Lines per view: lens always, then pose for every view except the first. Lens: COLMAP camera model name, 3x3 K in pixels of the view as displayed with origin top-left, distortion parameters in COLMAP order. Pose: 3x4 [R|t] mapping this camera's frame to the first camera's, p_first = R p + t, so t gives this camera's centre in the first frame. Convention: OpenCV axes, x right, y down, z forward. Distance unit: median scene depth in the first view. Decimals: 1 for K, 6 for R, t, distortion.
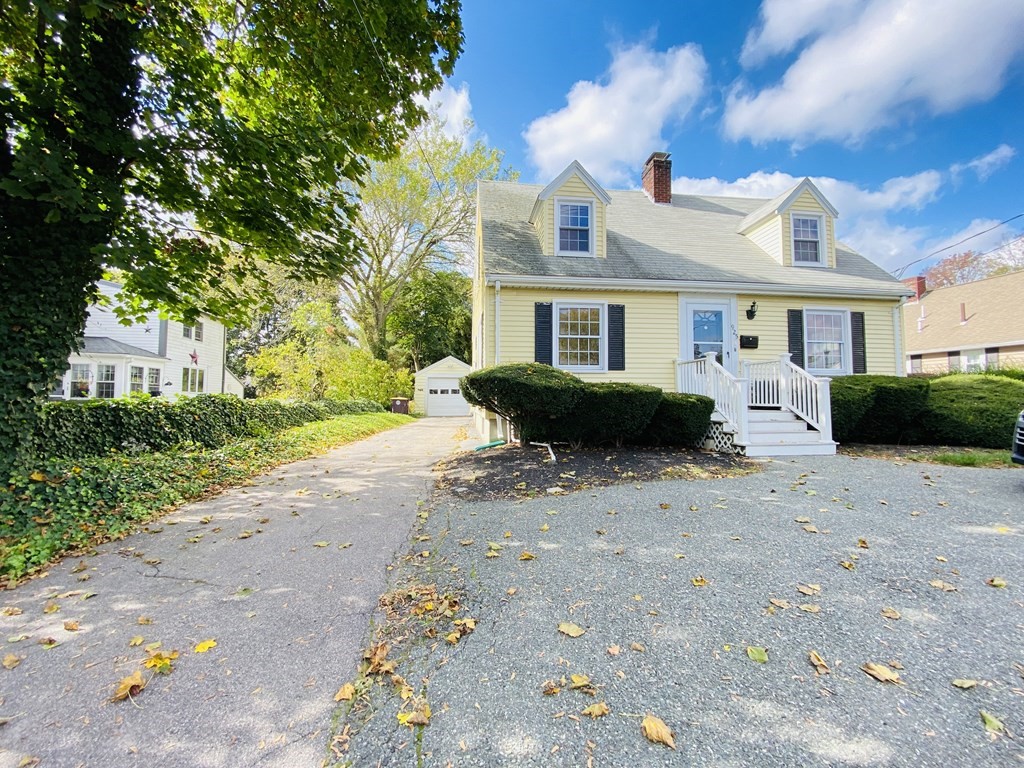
lens RADIAL K [[414.6, 0, 506.5], [0, 414.6, 381.3], [0, 0, 1]] dist [0.034206, -0.027664]
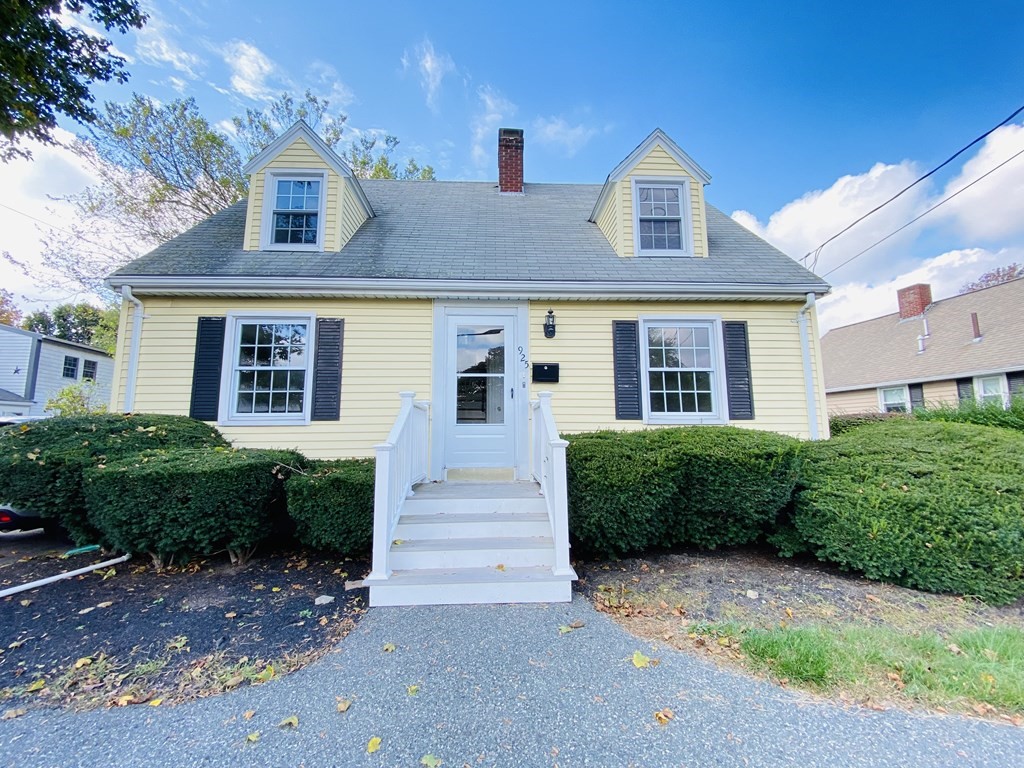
lens RADIAL K [[414.6, 0, 506.5], [0, 414.6, 381.3], [0, 0, 1]] dist [0.034206, -0.027664]
pose [[0.996948, -0.017331, -0.076114, 0.564366], [0.011338, 0.996852, -0.078466, -0.031616], [0.077235, 0.077363, 0.994007, 0.369245]]
